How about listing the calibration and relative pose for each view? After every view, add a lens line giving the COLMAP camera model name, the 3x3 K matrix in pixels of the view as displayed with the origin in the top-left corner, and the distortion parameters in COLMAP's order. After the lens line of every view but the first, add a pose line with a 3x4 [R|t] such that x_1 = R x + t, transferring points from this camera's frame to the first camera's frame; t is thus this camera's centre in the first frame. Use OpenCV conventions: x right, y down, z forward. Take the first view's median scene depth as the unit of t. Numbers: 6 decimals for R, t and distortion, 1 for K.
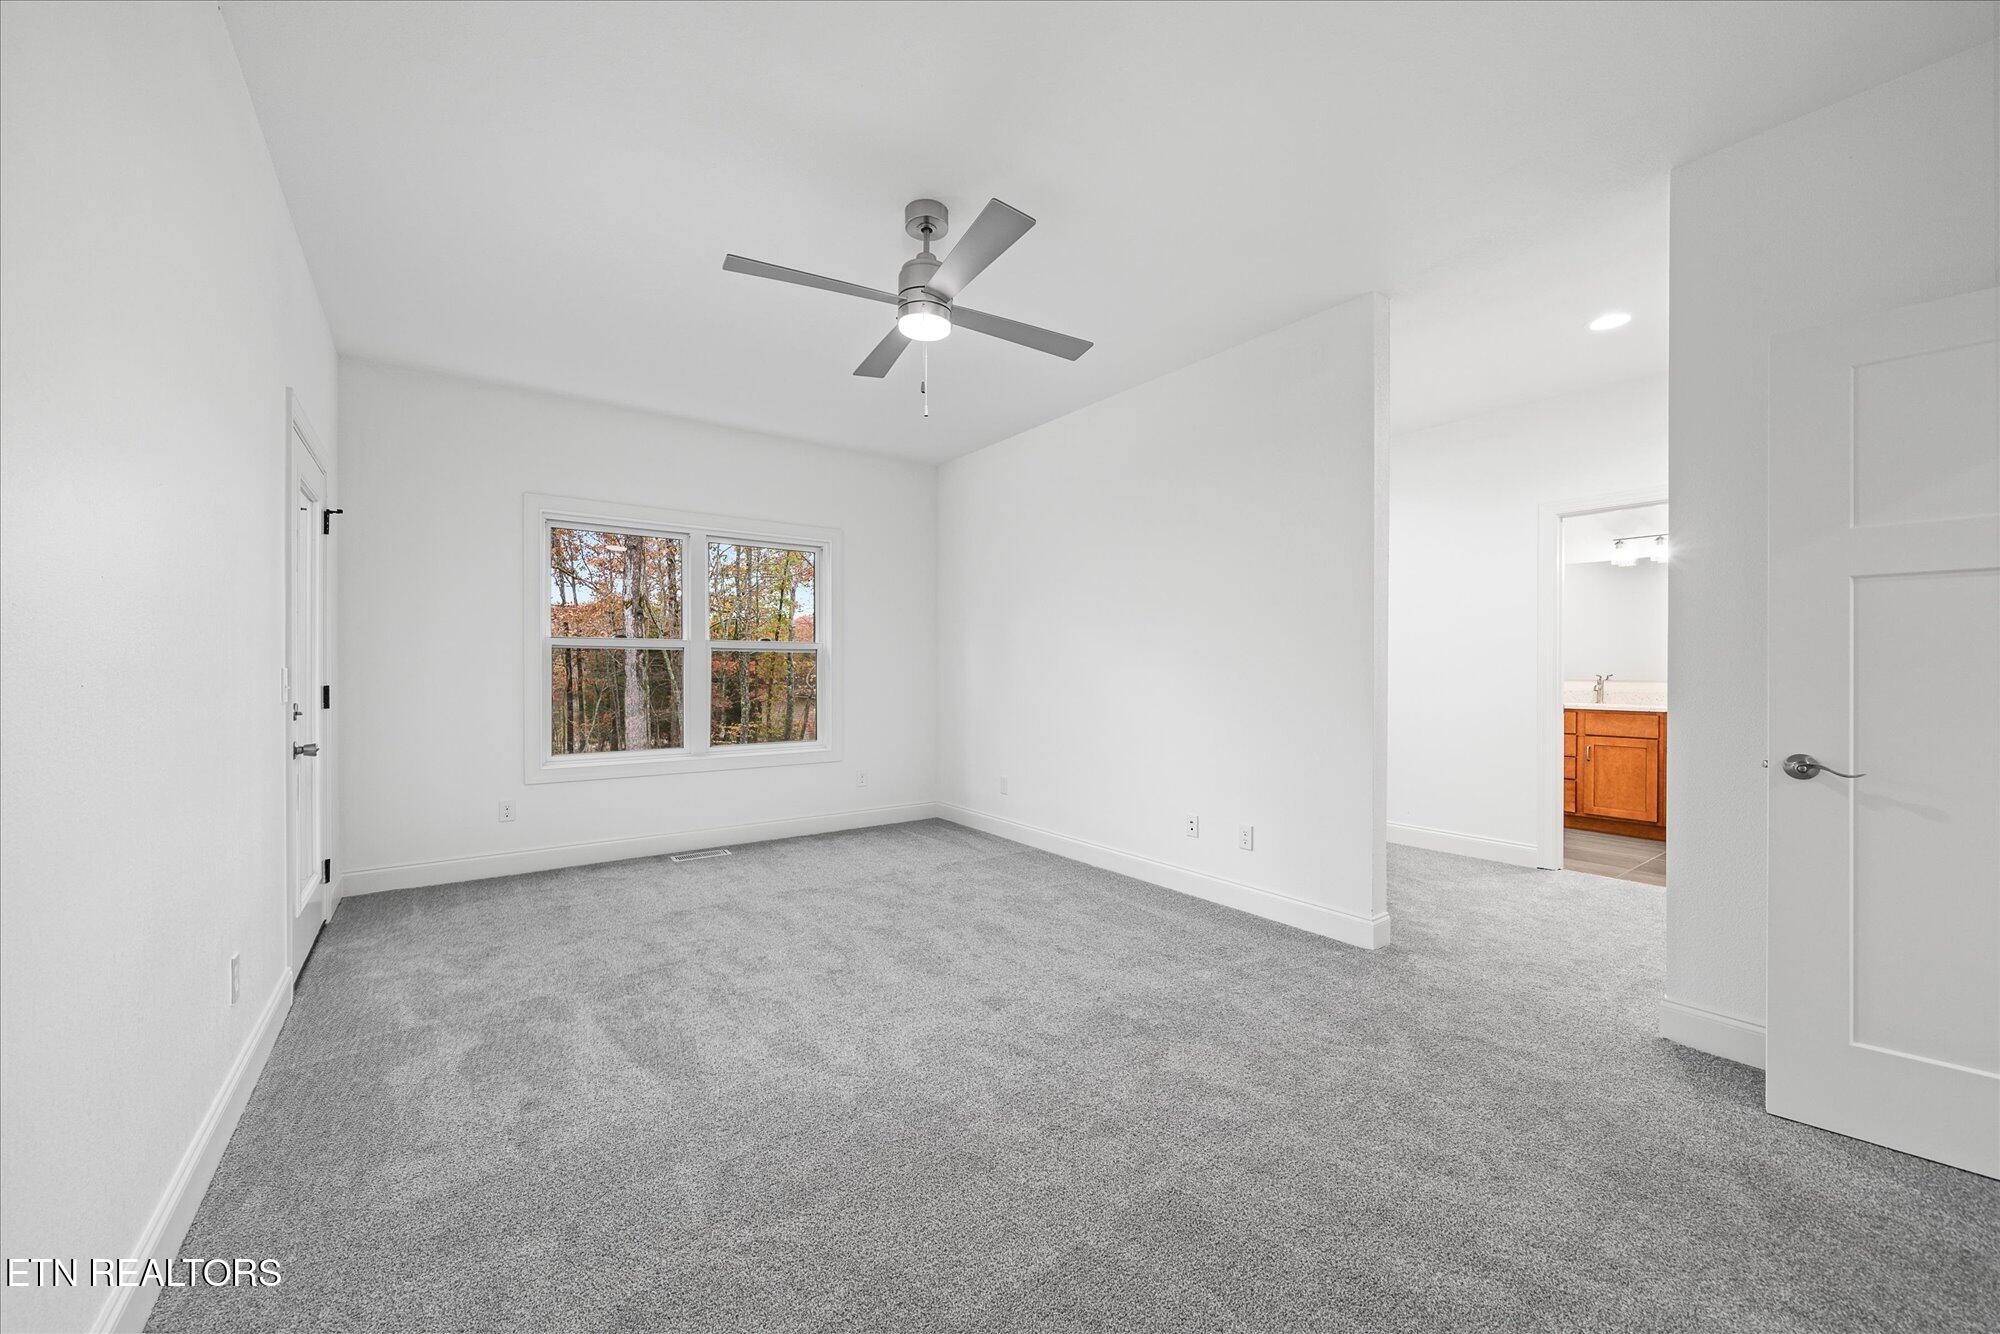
lens RADIAL K [[755.8, 0, 1000.0], [0, 755.8, 667.0], [0, 0, 1]] dist [0.001603, 0.000123]
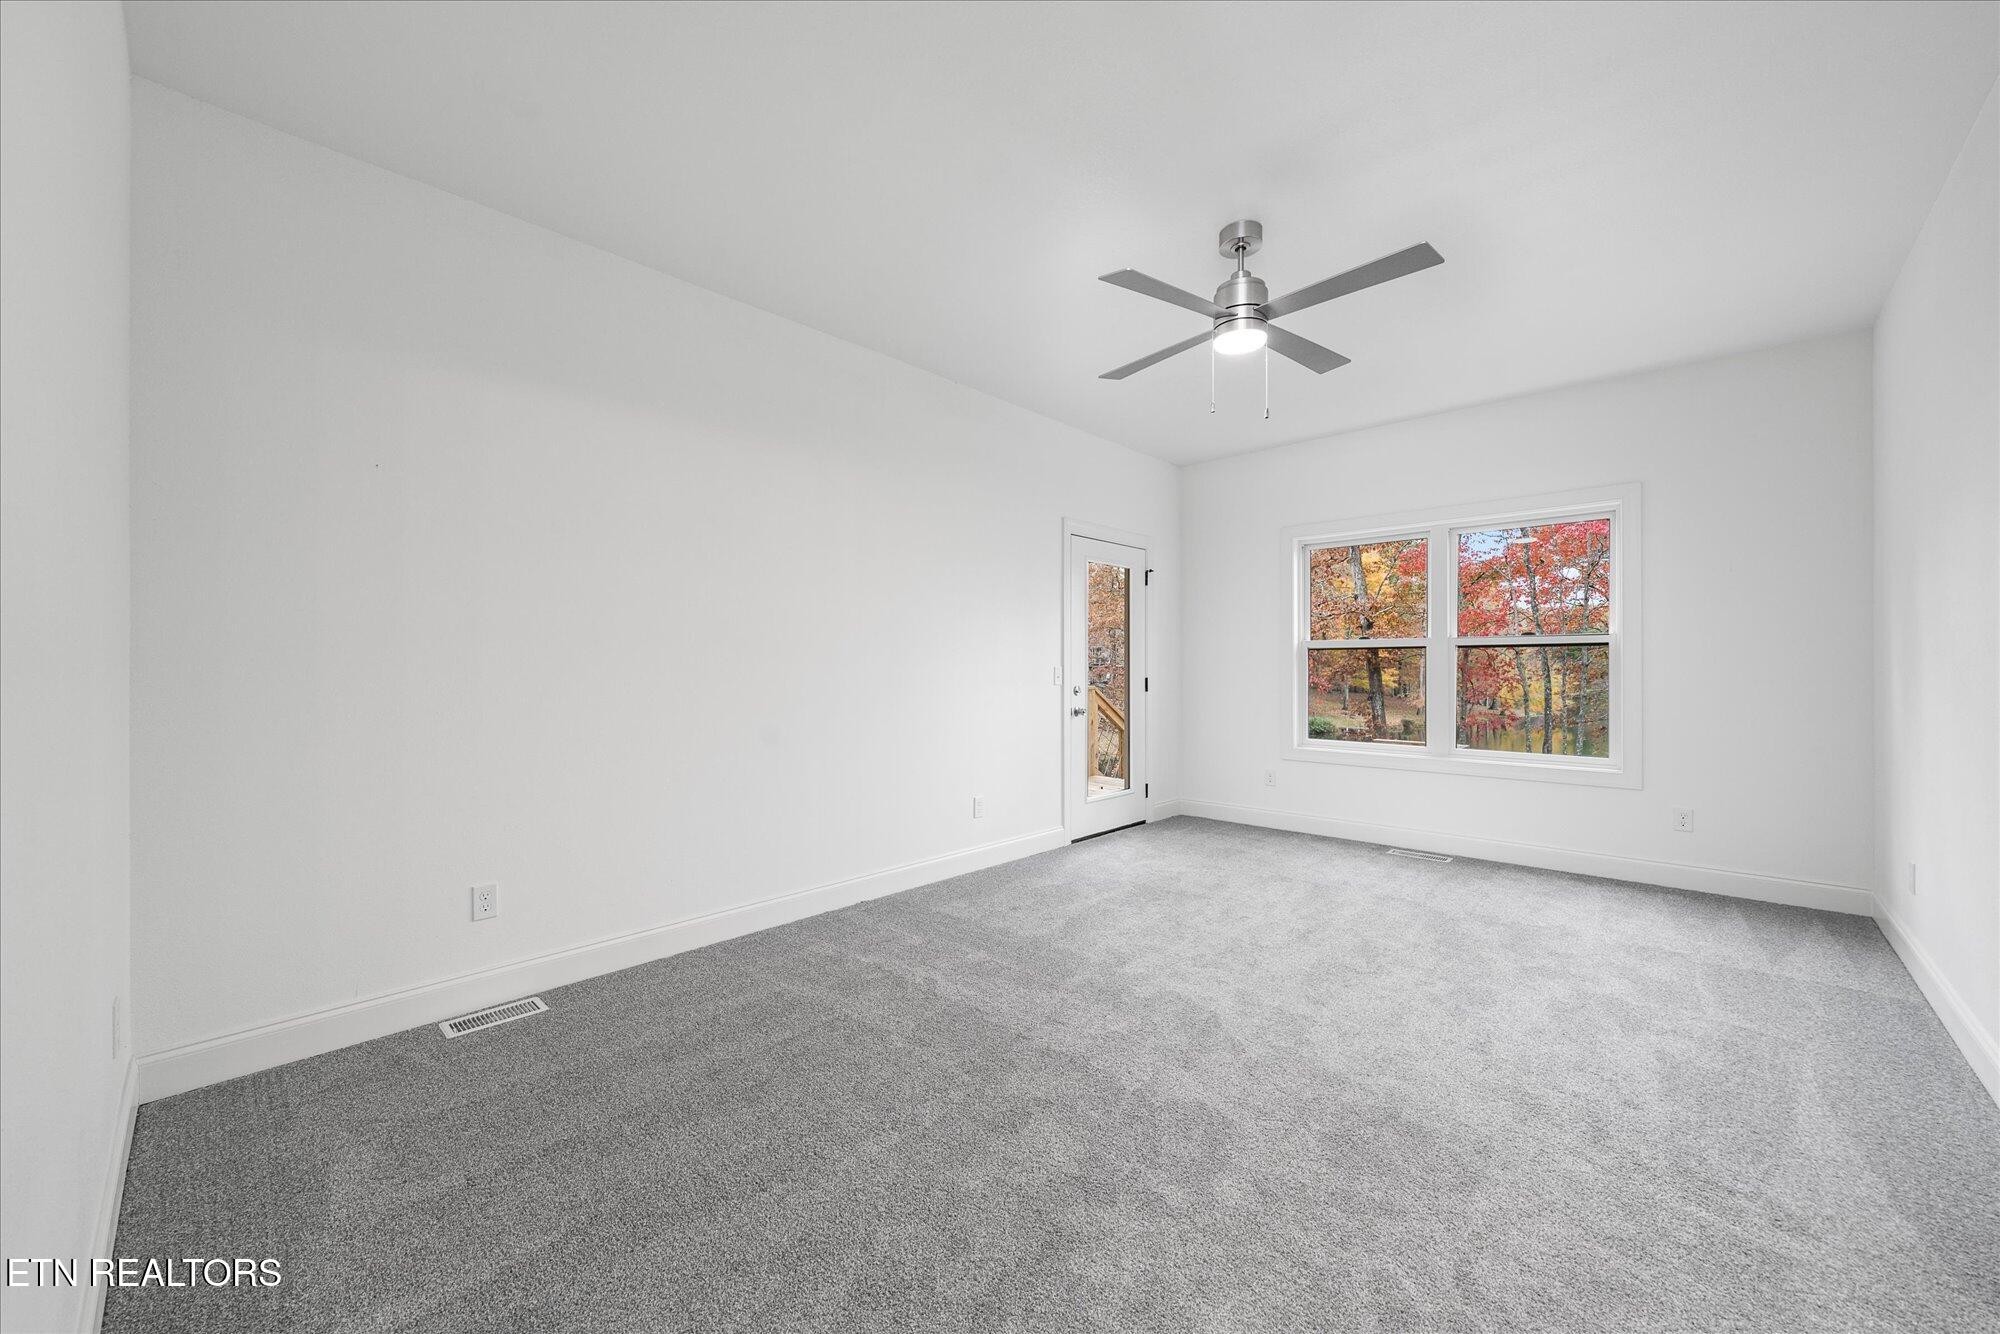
lens RADIAL K [[803.0, 0, 995.9], [0, 803.0, 664.2], [0, 0, 1]] dist [0.000774, -0.000036]
pose [[0.150656, -0.007644, -0.988557, 0.698074], [0.007547, 0.999950, -0.006582, 0.003814], [0.988557, -0.006469, 0.150707, 0.370061]]
